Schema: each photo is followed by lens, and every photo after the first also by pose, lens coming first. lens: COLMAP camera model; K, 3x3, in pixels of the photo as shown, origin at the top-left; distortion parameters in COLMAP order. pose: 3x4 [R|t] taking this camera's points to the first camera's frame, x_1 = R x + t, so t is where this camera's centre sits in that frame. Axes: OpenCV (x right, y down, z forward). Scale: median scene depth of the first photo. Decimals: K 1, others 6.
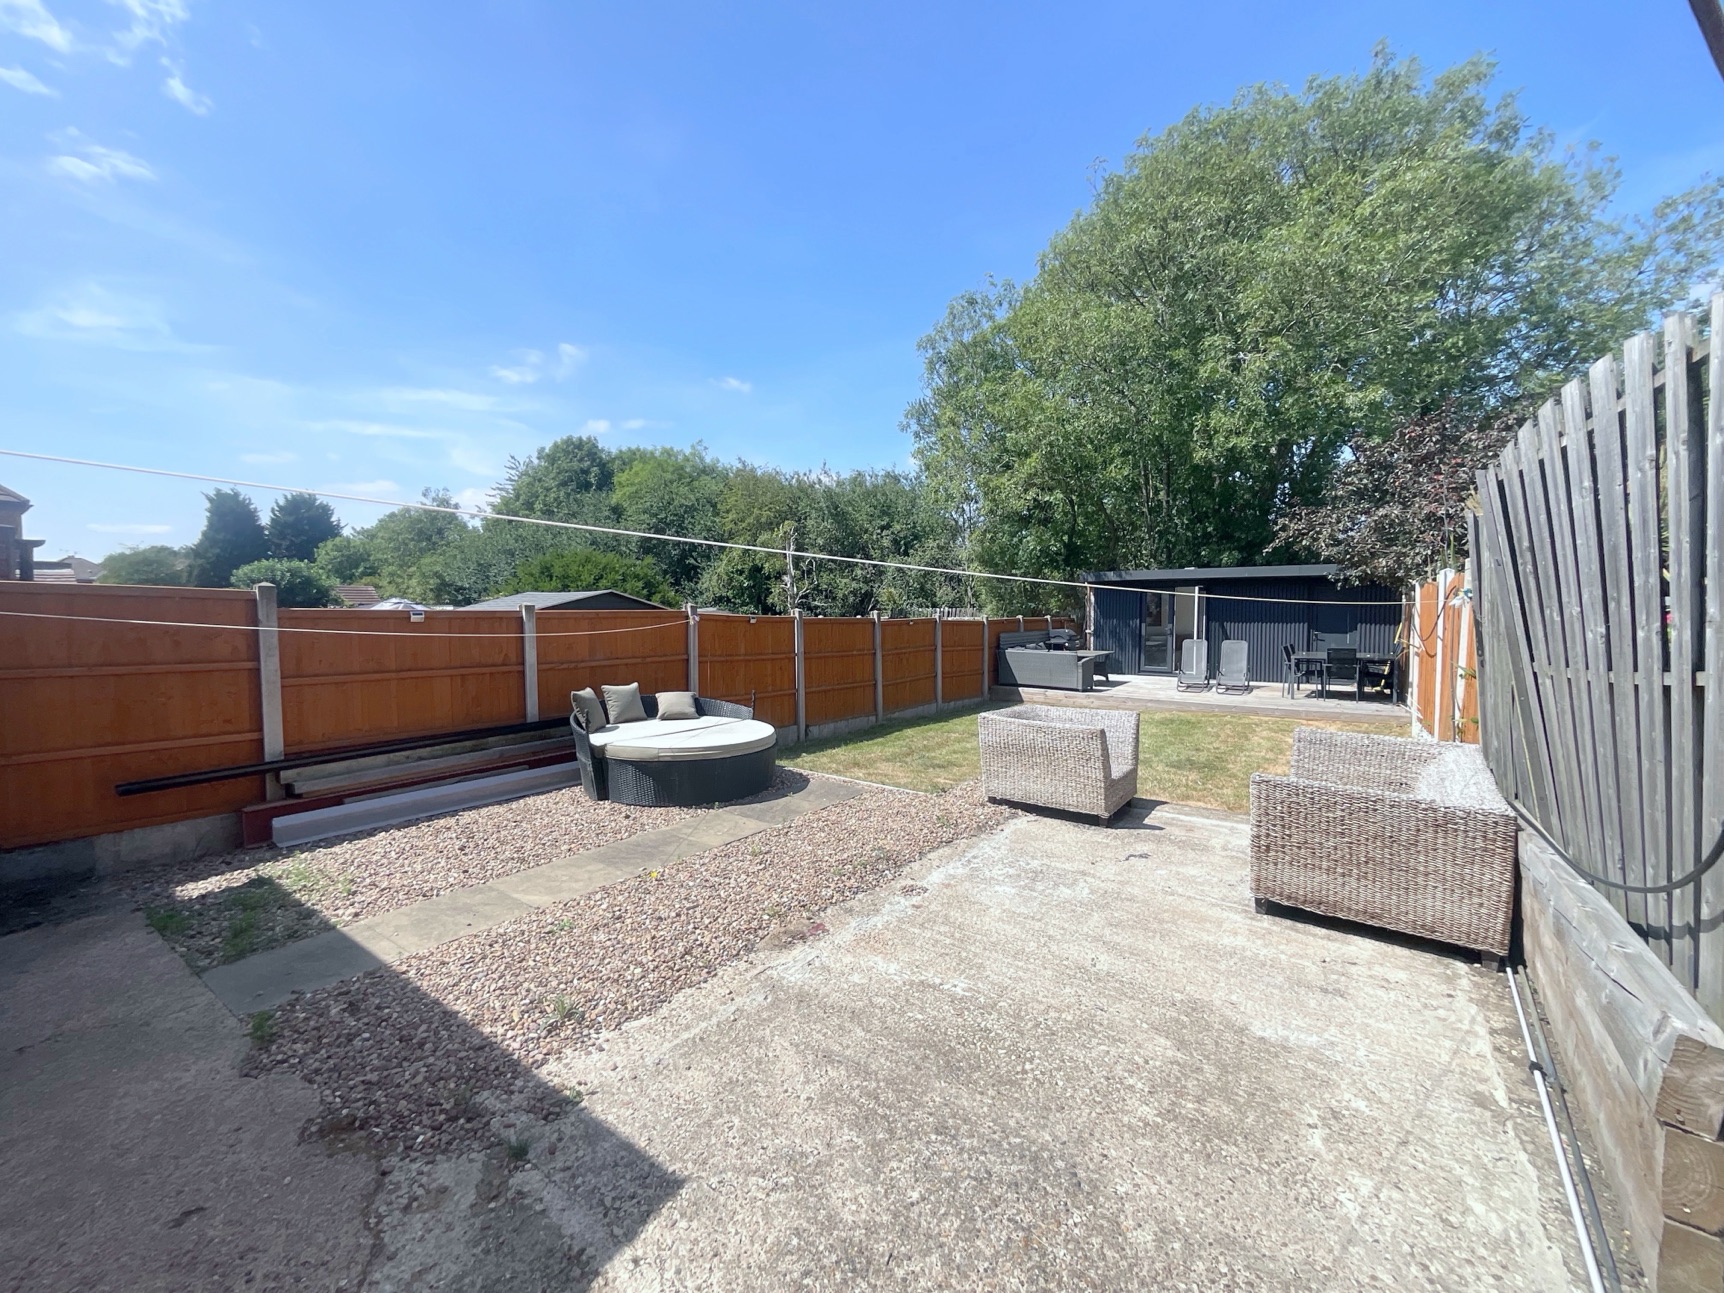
lens RADIAL K [[701.0, 0, 862.4], [0, 701.0, 649.5], [0, 0, 1]] dist [-0.000066, 0.000246]
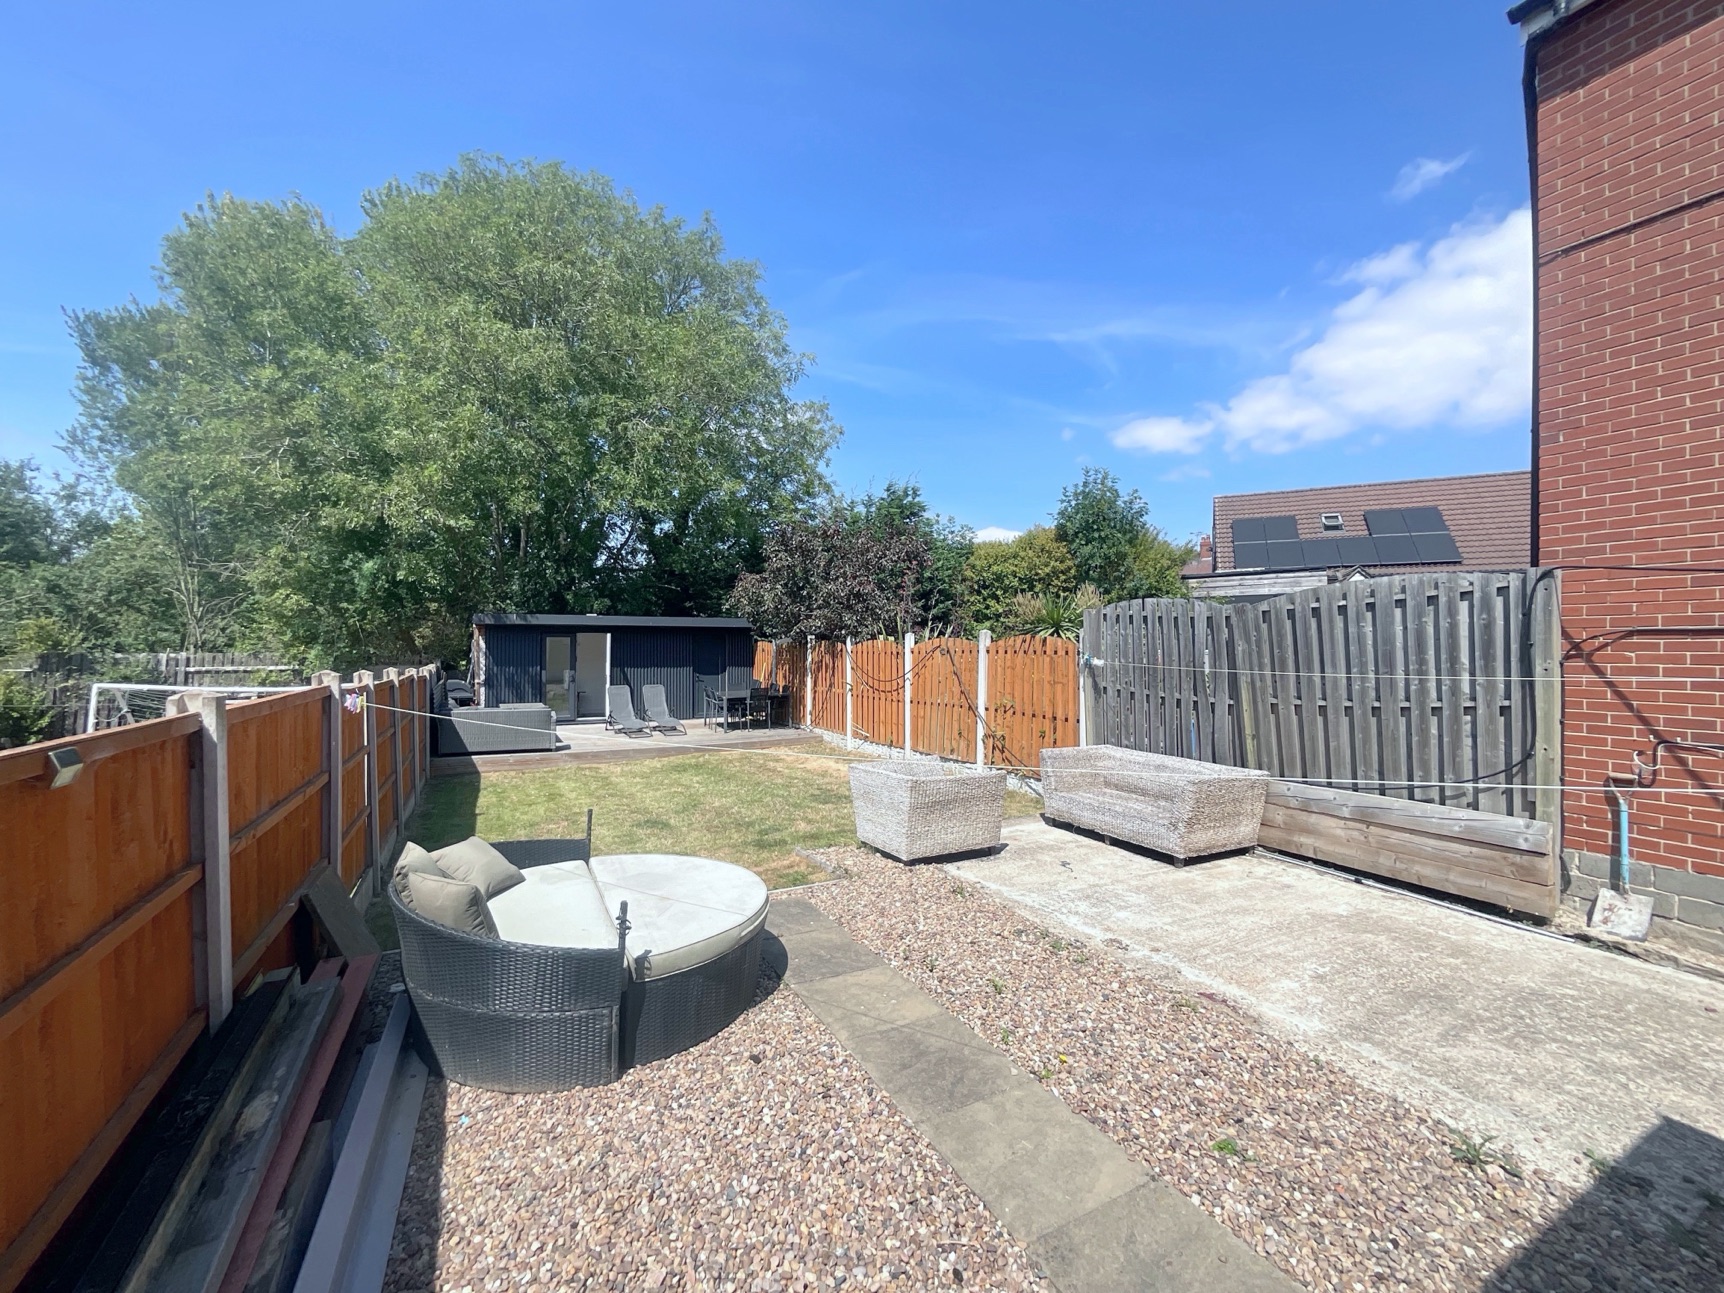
lens RADIAL K [[701.0, 0, 862.4], [0, 701.0, 649.5], [0, 0, 1]] dist [-0.000066, 0.000246]
pose [[0.438098, -0.002741, 0.898923, -1.103692], [0.048791, 0.998594, -0.020734, -0.108171], [-0.897602, 0.052943, 0.437616, 0.888411]]
